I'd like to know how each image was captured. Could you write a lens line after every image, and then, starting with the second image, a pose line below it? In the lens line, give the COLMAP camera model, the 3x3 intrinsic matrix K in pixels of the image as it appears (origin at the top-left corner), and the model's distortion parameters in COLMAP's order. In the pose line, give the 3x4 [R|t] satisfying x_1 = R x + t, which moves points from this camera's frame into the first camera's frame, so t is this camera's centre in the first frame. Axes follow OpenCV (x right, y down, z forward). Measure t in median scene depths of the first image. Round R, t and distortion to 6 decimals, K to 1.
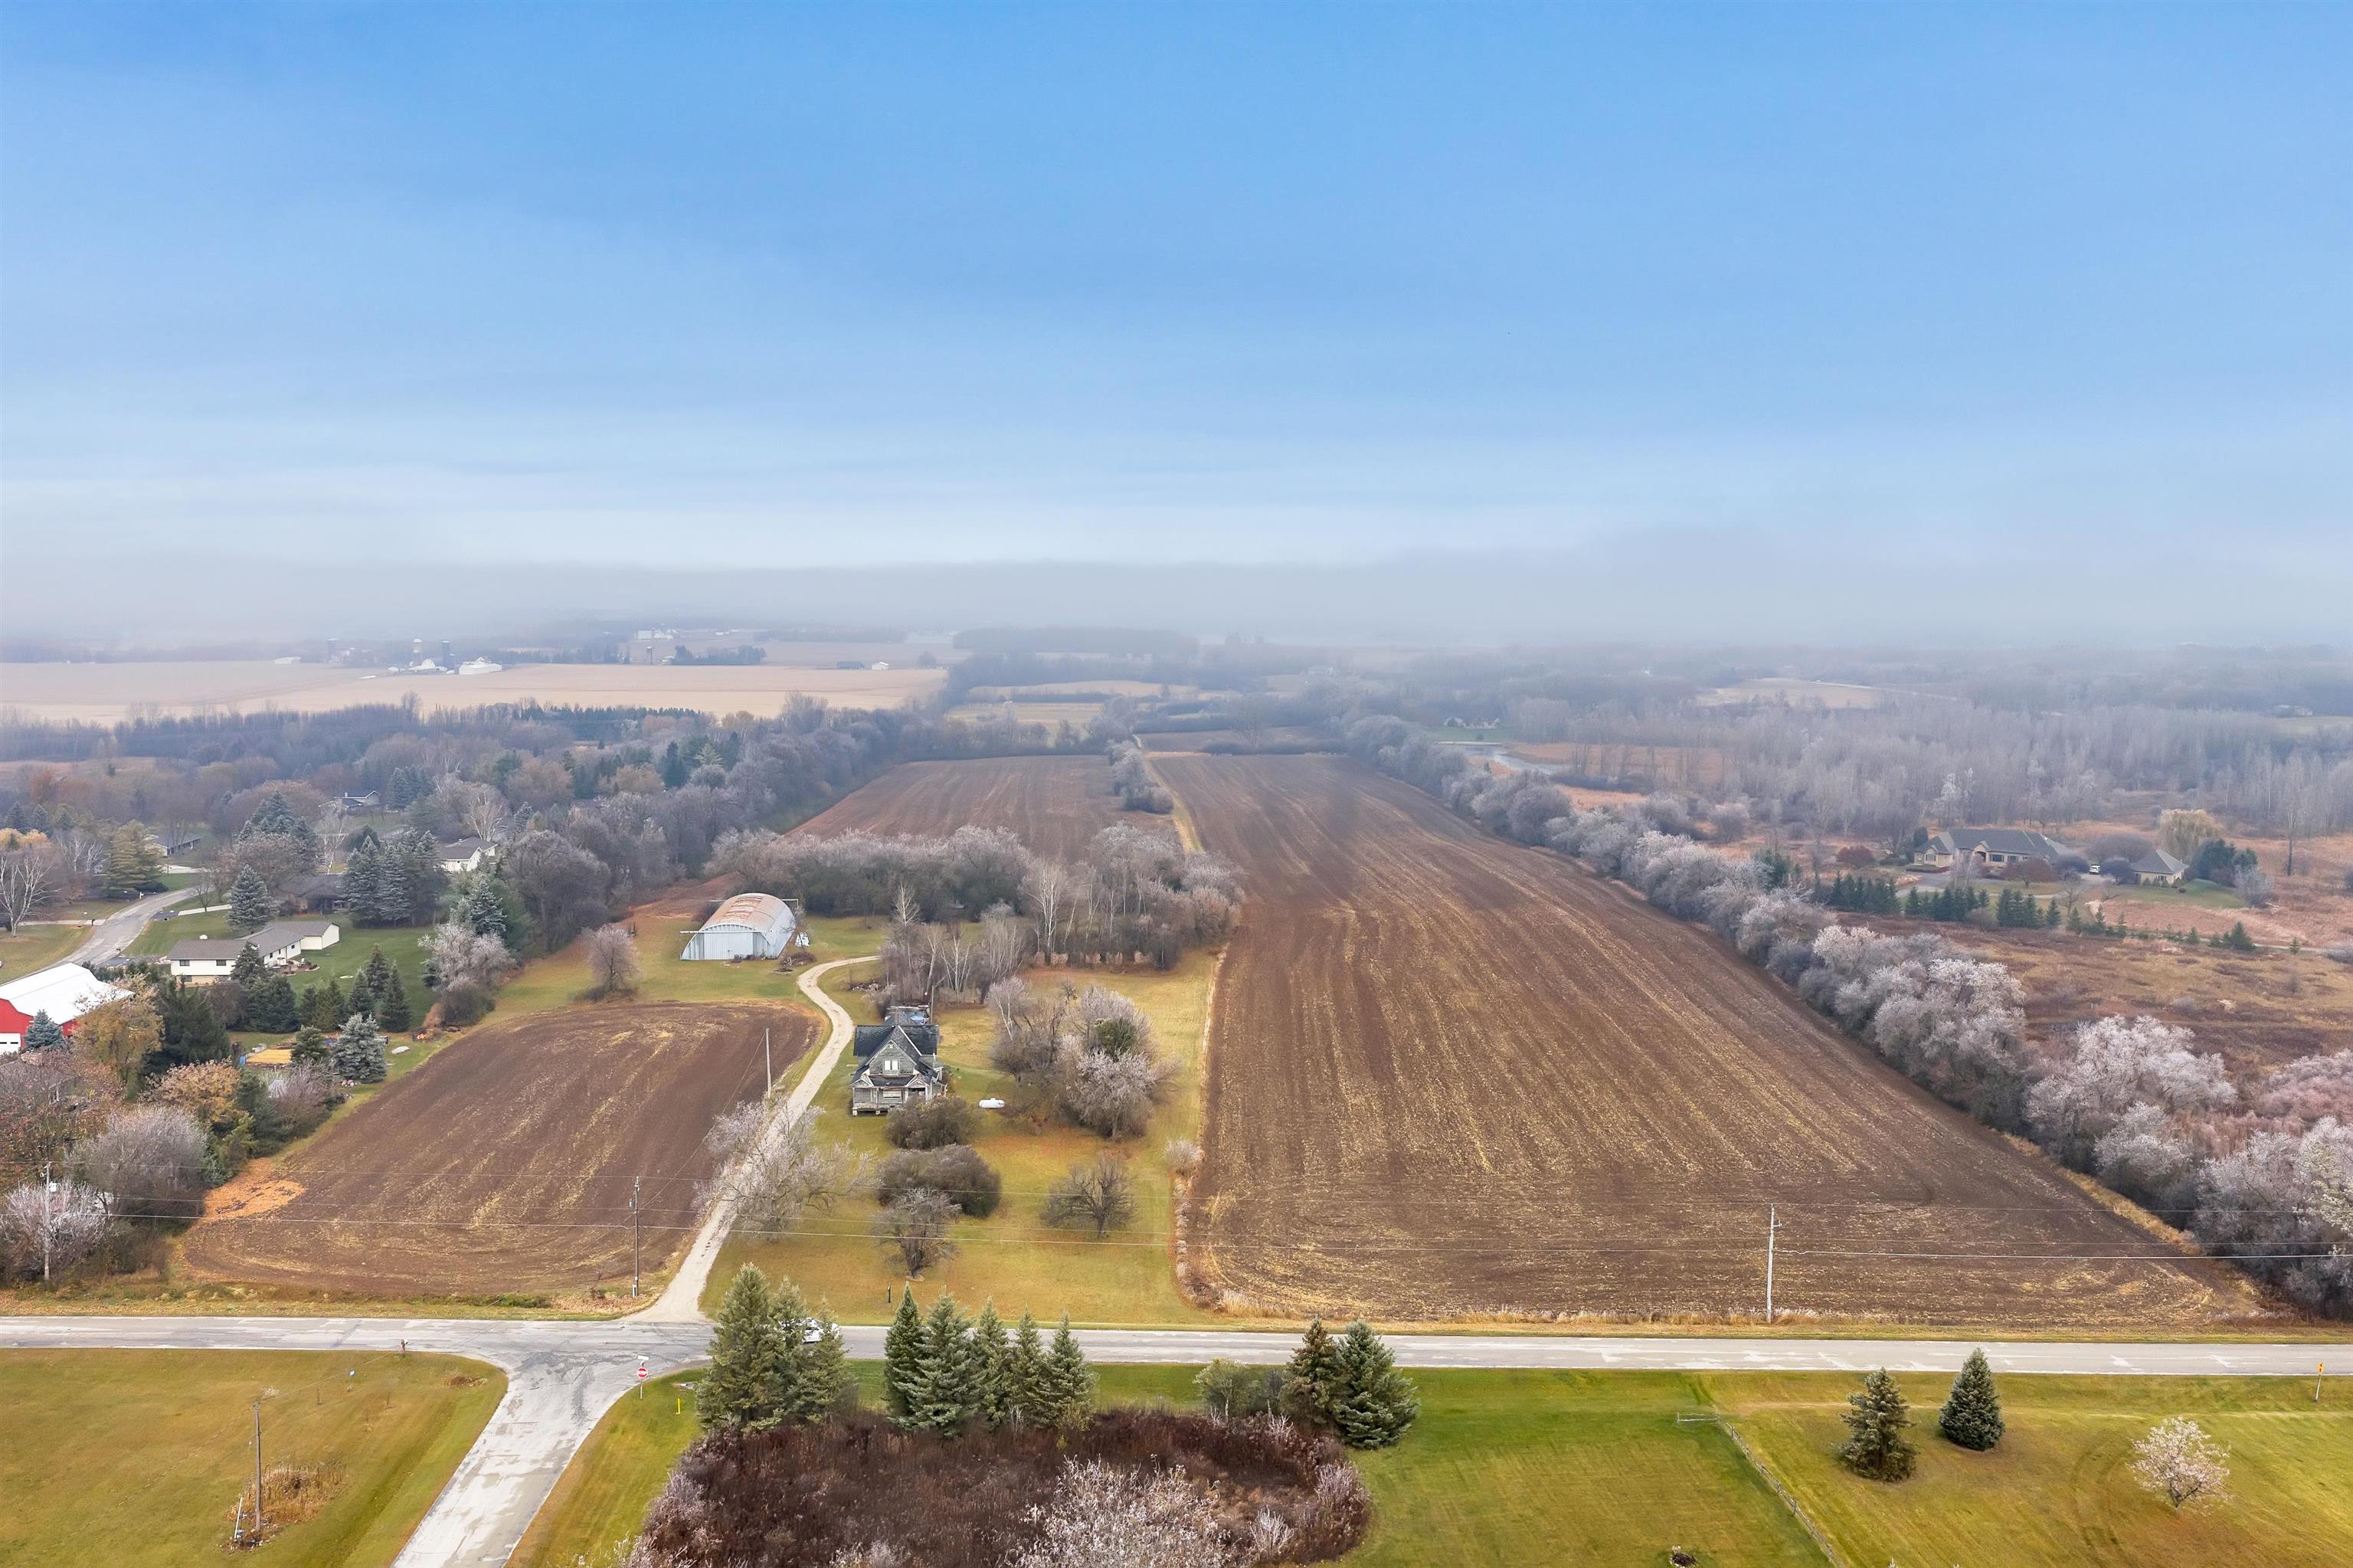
lens RADIAL K [[1932.2, 0, 1173.0], [0, 1932.2, 783.7], [0, 0, 1]] dist [0.017791, -0.024305]
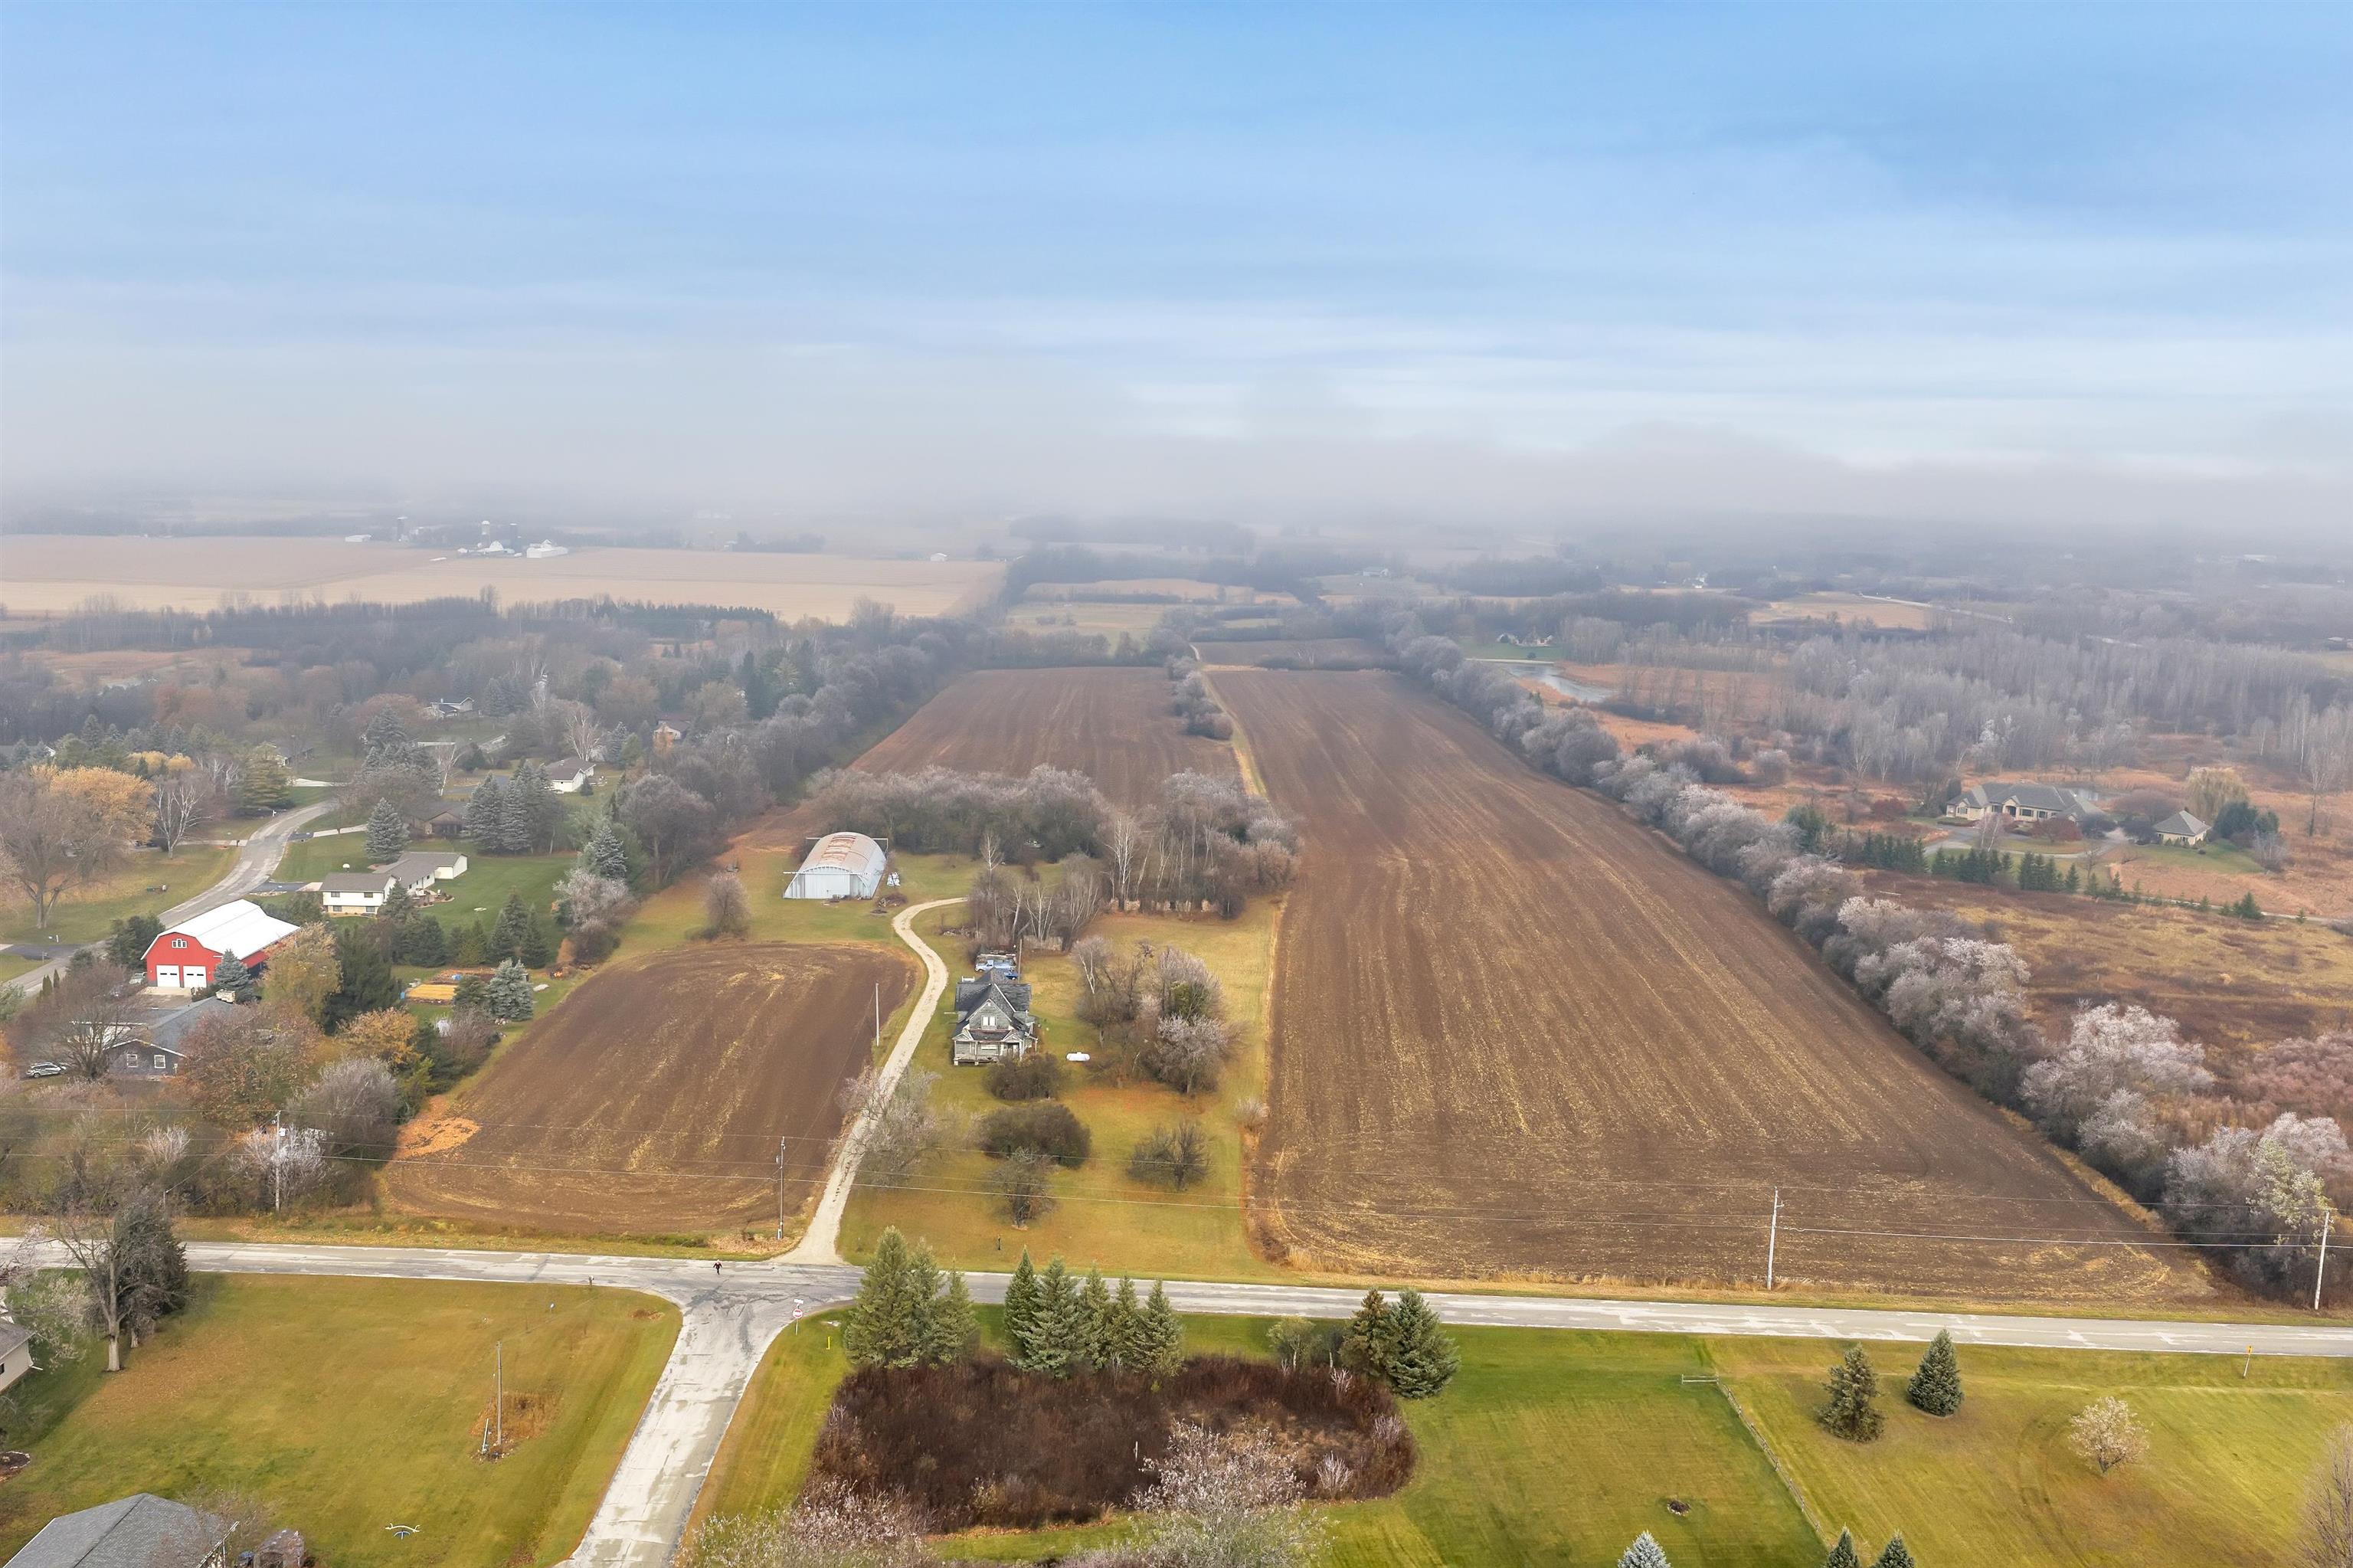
lens RADIAL K [[1932.2, 0, 1174.5], [0, 1932.2, 782.8], [0, 0, 1]] dist [0.017791, -0.024305]
pose [[0.999448, 0.024132, -0.022841, -0.017218], [-0.022680, 0.997830, 0.061813, -0.061863], [0.024283, -0.061261, 0.997826, -0.095659]]
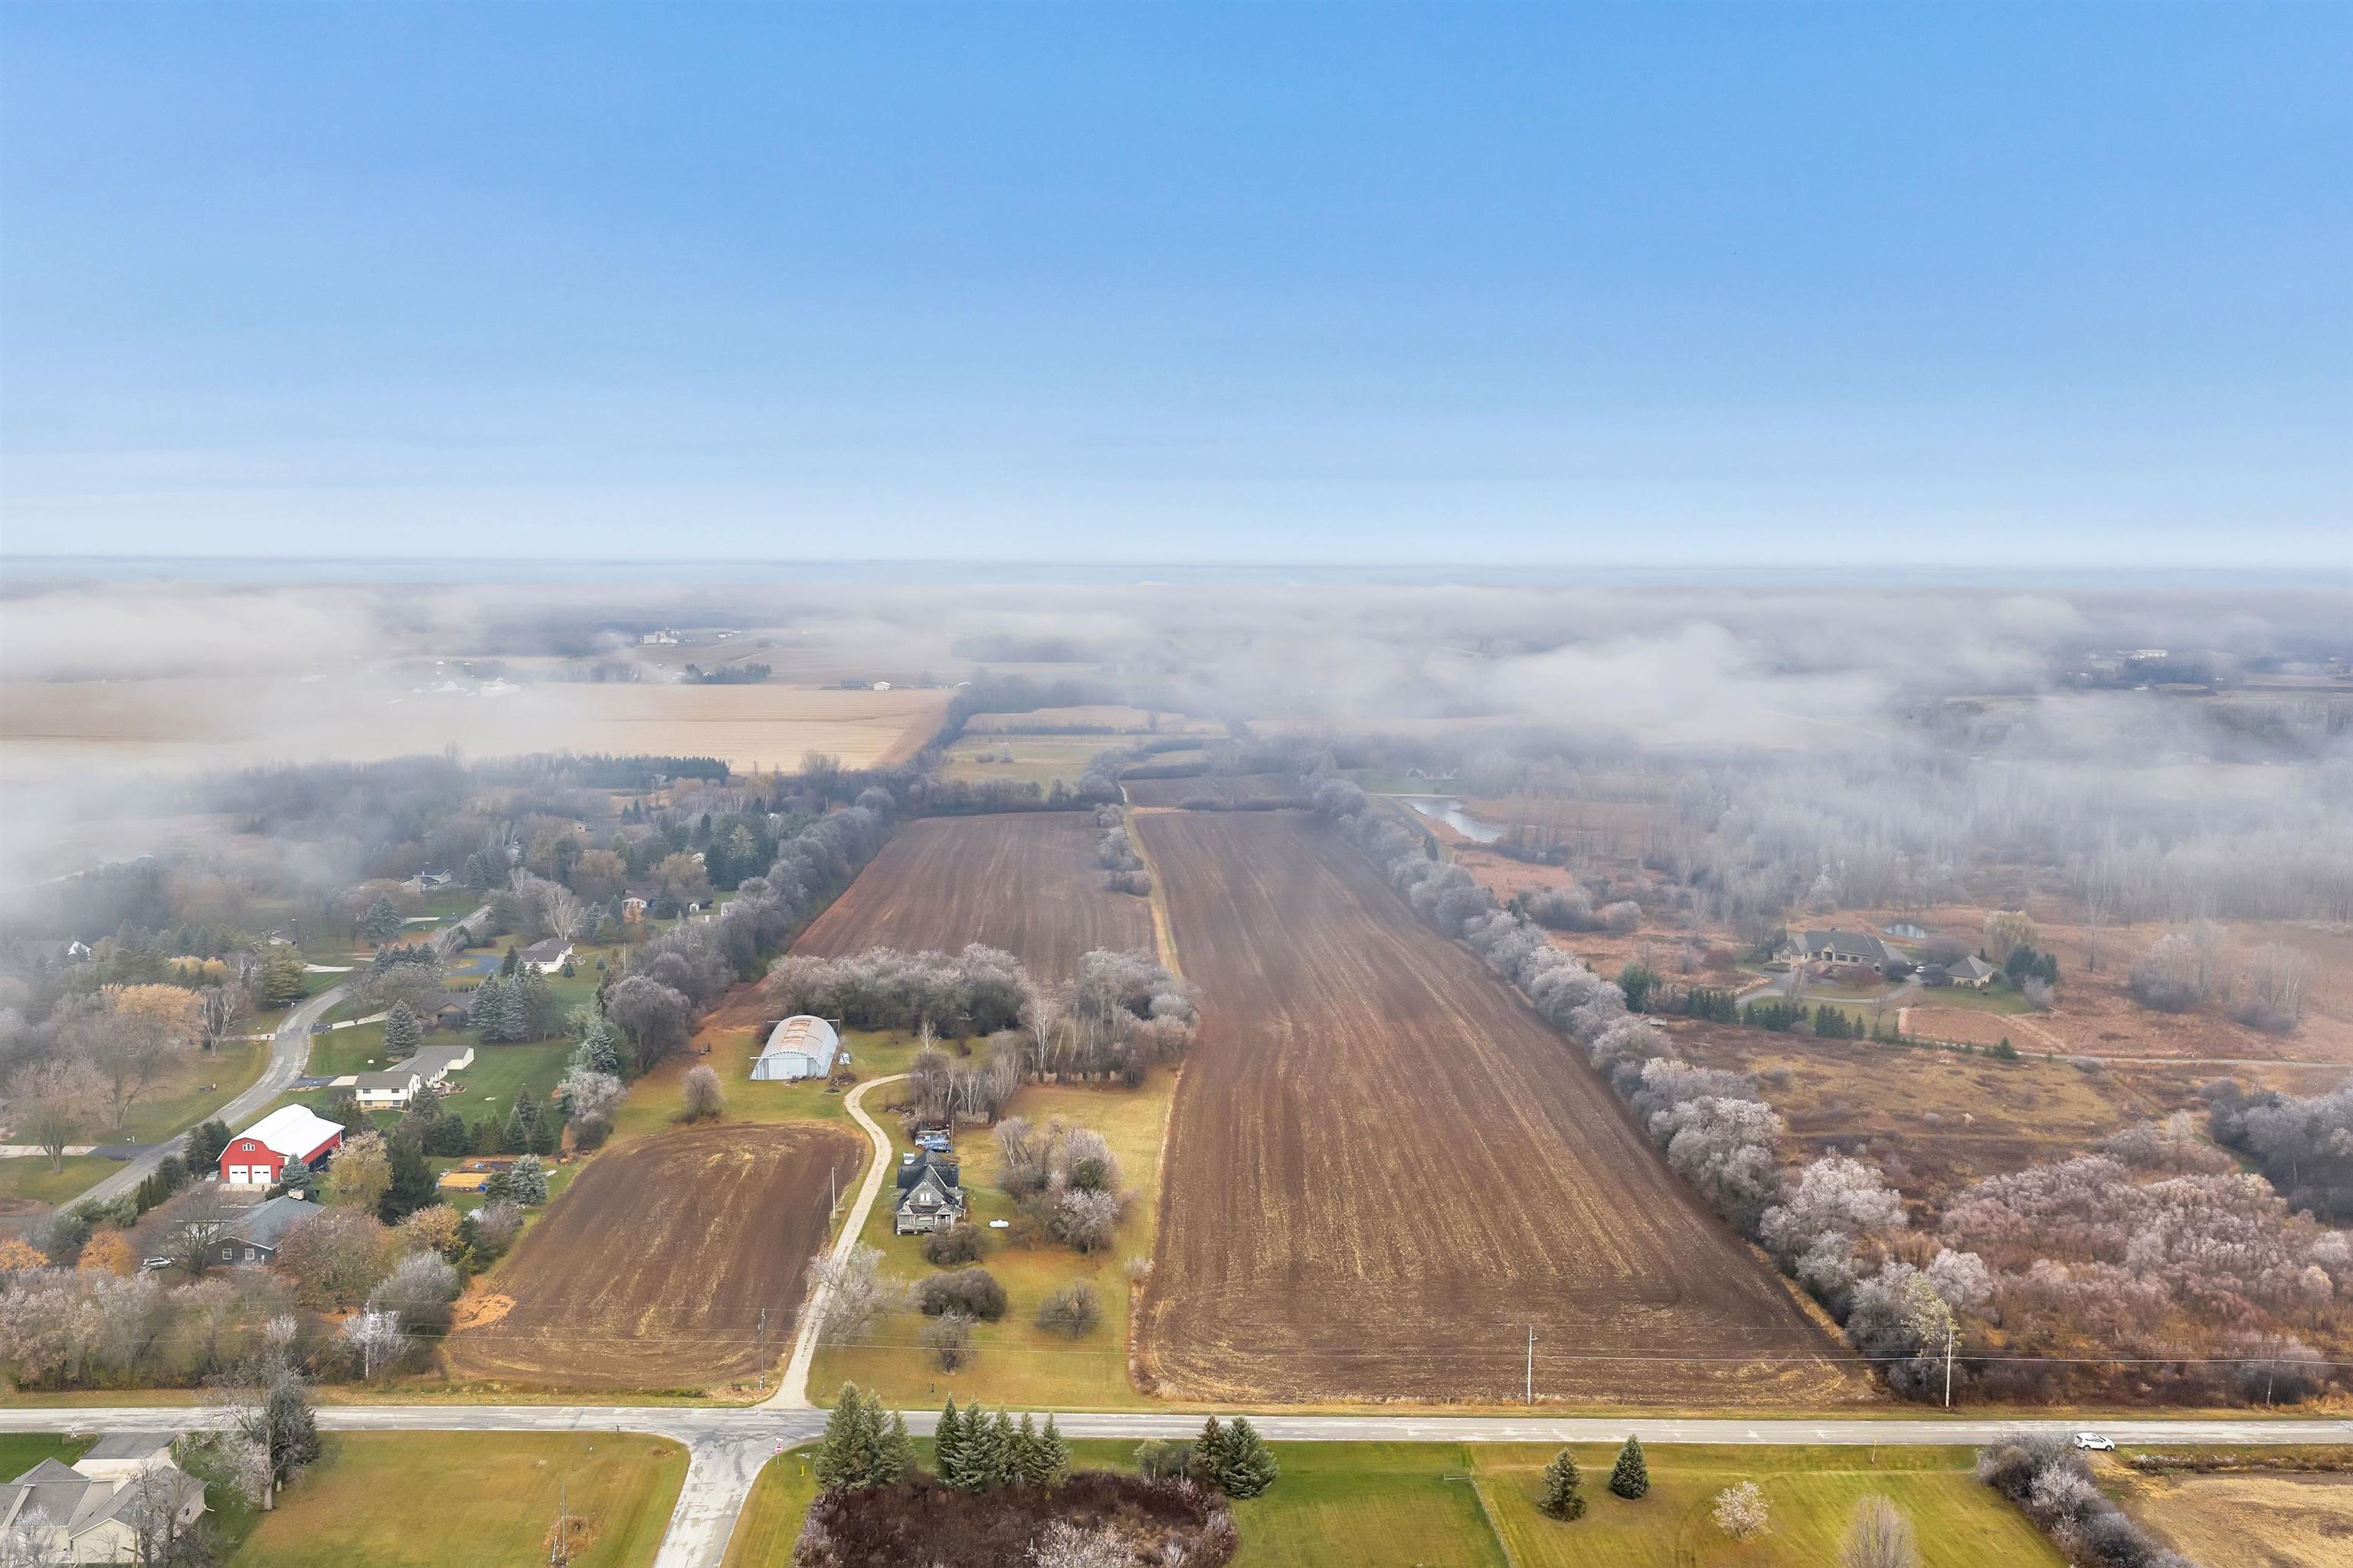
lens RADIAL K [[1932.2, 0, 1175.3], [0, 1932.2, 783.5], [0, 0, 1]] dist [0.017791, -0.024305]
pose [[0.999992, 0.001003, 0.003924, 0.024567], [-0.001054, 0.999915, 0.012998, -0.163164], [-0.003911, -0.013002, 0.999908, -0.357343]]
